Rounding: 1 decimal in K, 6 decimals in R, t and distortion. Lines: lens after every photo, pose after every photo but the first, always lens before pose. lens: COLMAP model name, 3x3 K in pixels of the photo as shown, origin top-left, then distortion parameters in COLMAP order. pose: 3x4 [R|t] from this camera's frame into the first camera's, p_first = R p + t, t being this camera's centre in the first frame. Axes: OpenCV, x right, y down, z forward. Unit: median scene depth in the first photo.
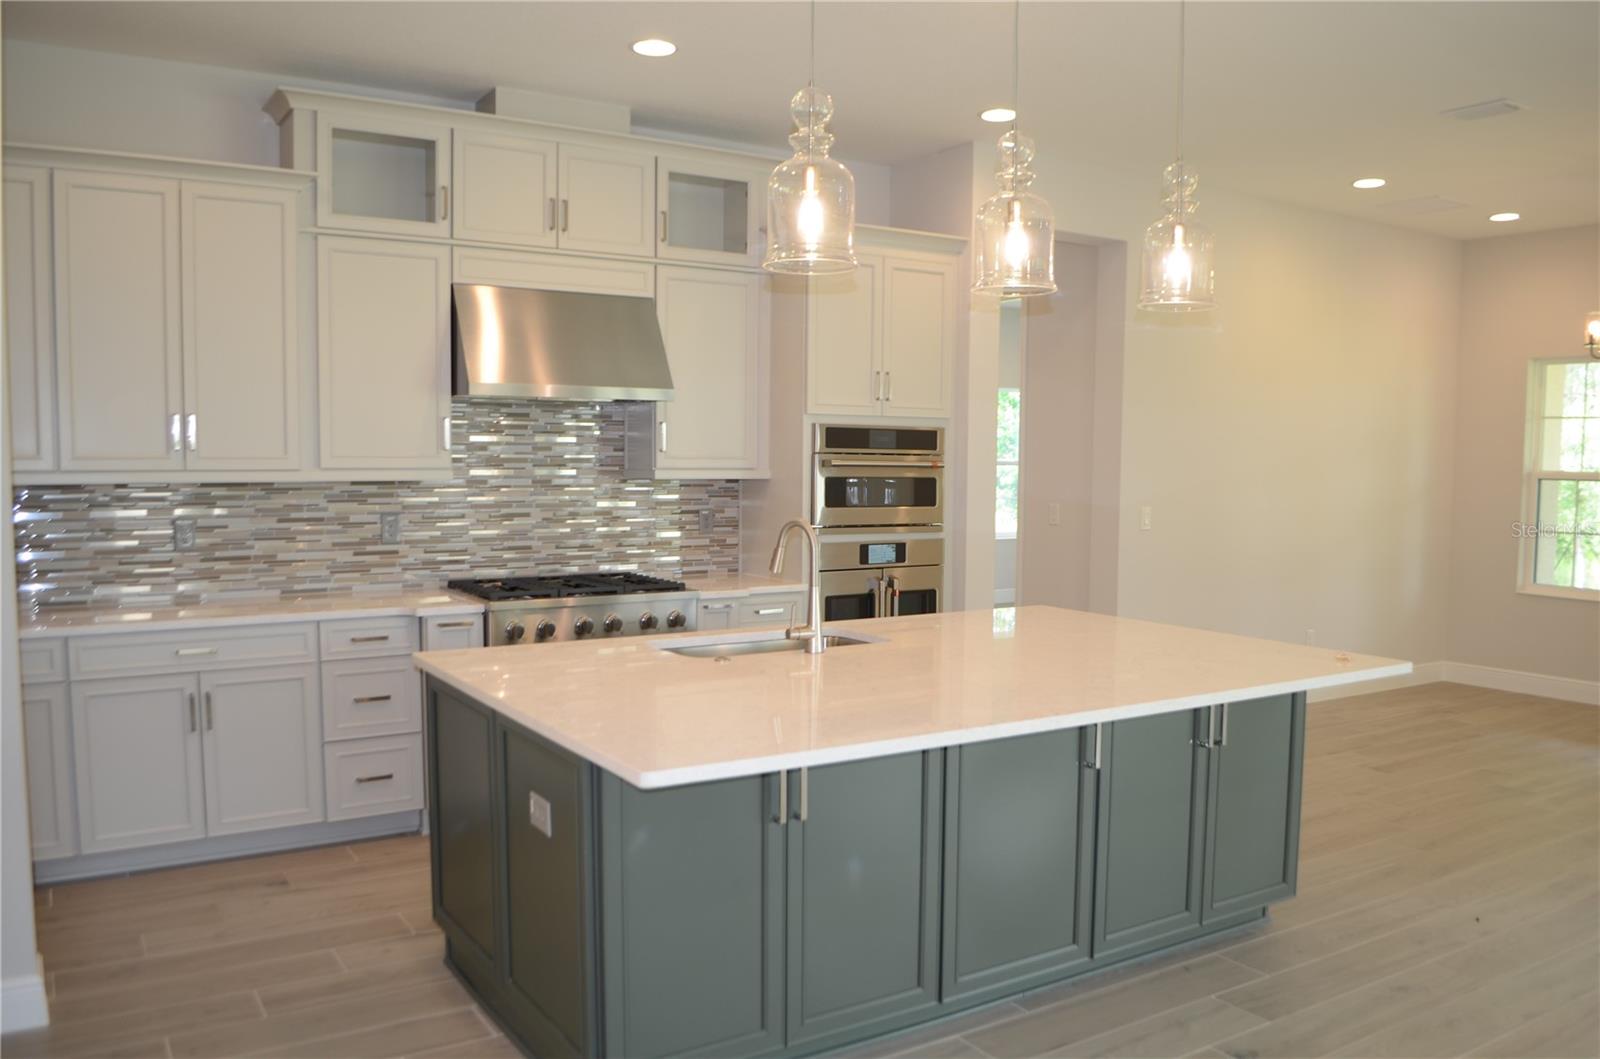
lens RADIAL K [[1267.9, 0, 811.6], [0, 1267.9, 538.8], [0, 0, 1]] dist [-0.081524, 0.005701]
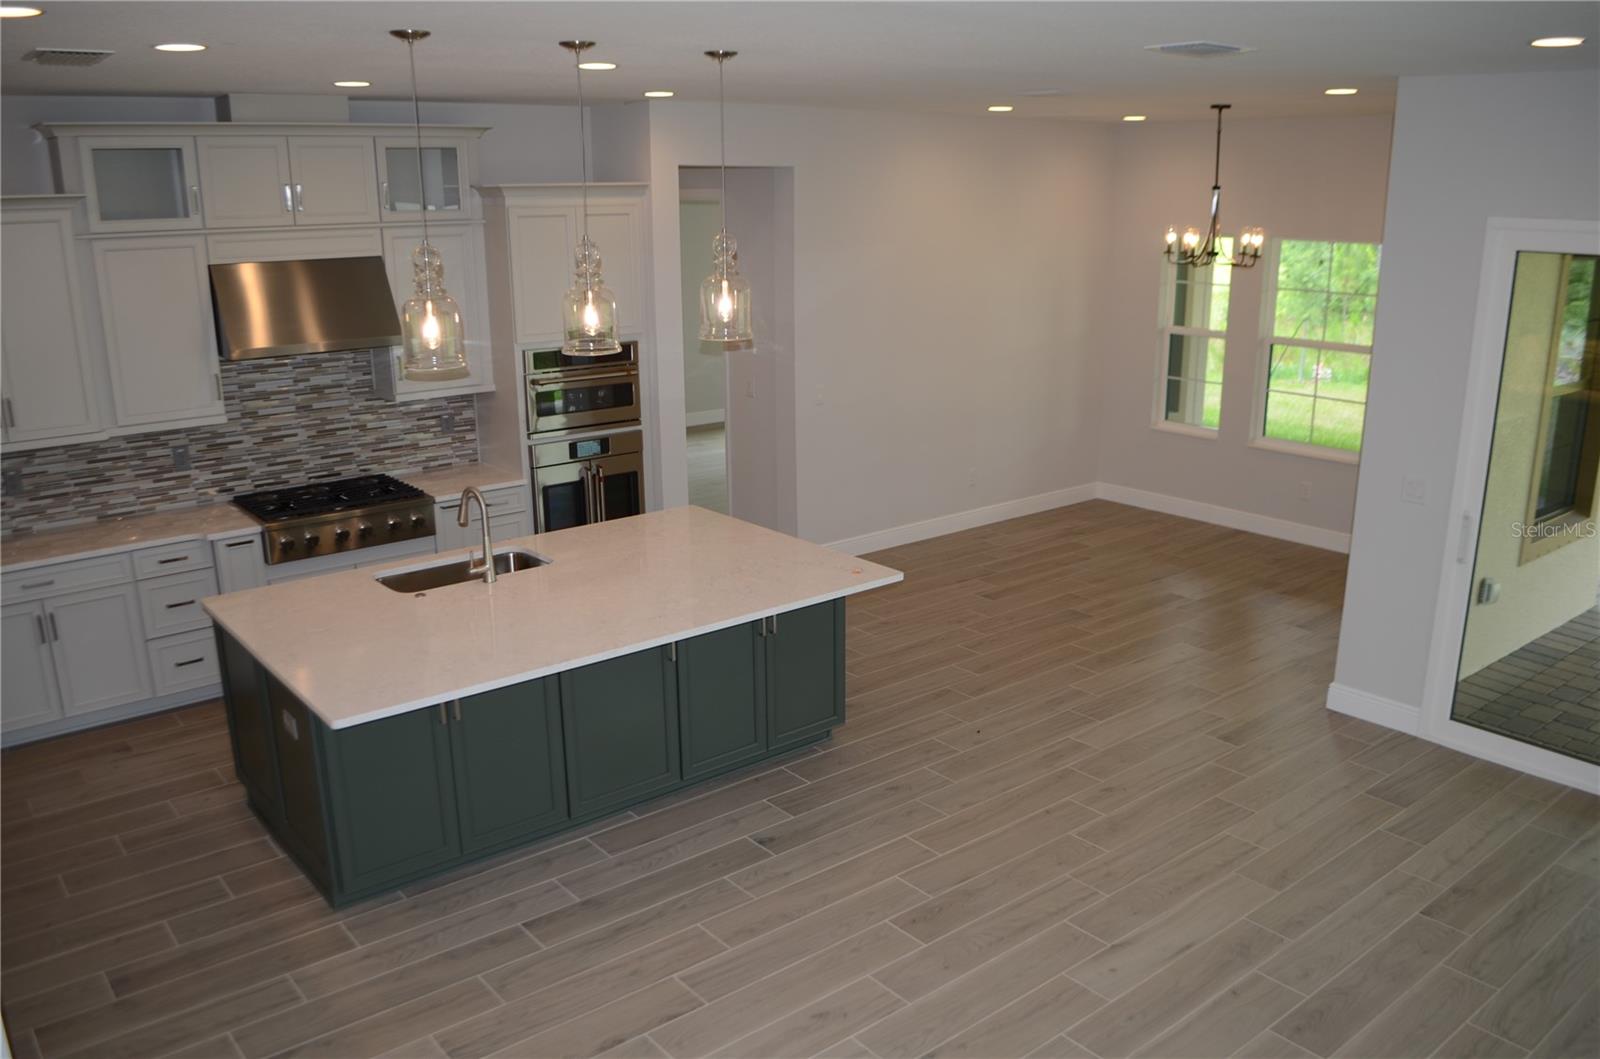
lens RADIAL K [[1267.9, 0, 796.1], [0, 1267.9, 540.5], [0, 0, 1]] dist [-0.081524, 0.005701]
pose [[0.993384, -0.047541, 0.104541, 0.145136], [0.025741, 0.979306, 0.200741, -0.169204], [-0.111921, -0.196722, 0.974050, -0.300250]]
